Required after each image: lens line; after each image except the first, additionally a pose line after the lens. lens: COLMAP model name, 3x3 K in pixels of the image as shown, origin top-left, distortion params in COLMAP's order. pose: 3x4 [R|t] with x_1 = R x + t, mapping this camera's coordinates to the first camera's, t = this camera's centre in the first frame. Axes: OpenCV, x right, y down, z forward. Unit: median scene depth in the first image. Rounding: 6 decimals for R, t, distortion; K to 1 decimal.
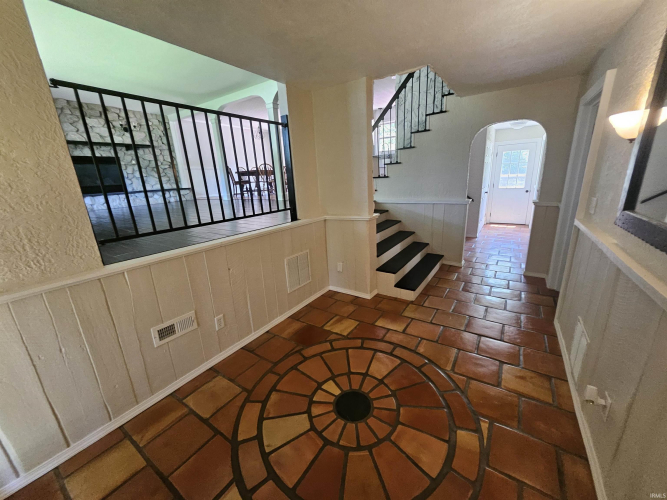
lens RADIAL K [[262.9, 0, 334.1], [0, 262.9, 246.7], [0, 0, 1]] dist [0.003050, 0.000652]
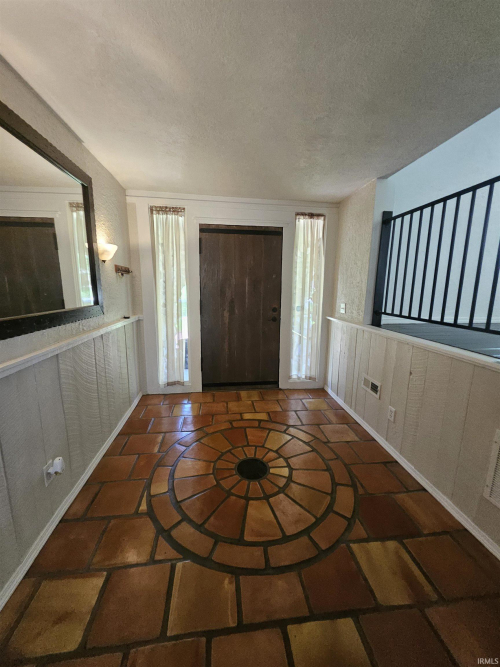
lens RADIAL K [[262.9, 0, 249.7], [0, 262.9, 337.2], [0, 0, 1]] dist [0.003050, 0.000652]
pose [[-0.758498, 0.162984, -0.630966, 0.579132], [-0.143907, 0.902427, 0.406098, -0.317324], [0.635588, 0.398825, -0.661035, 1.228024]]
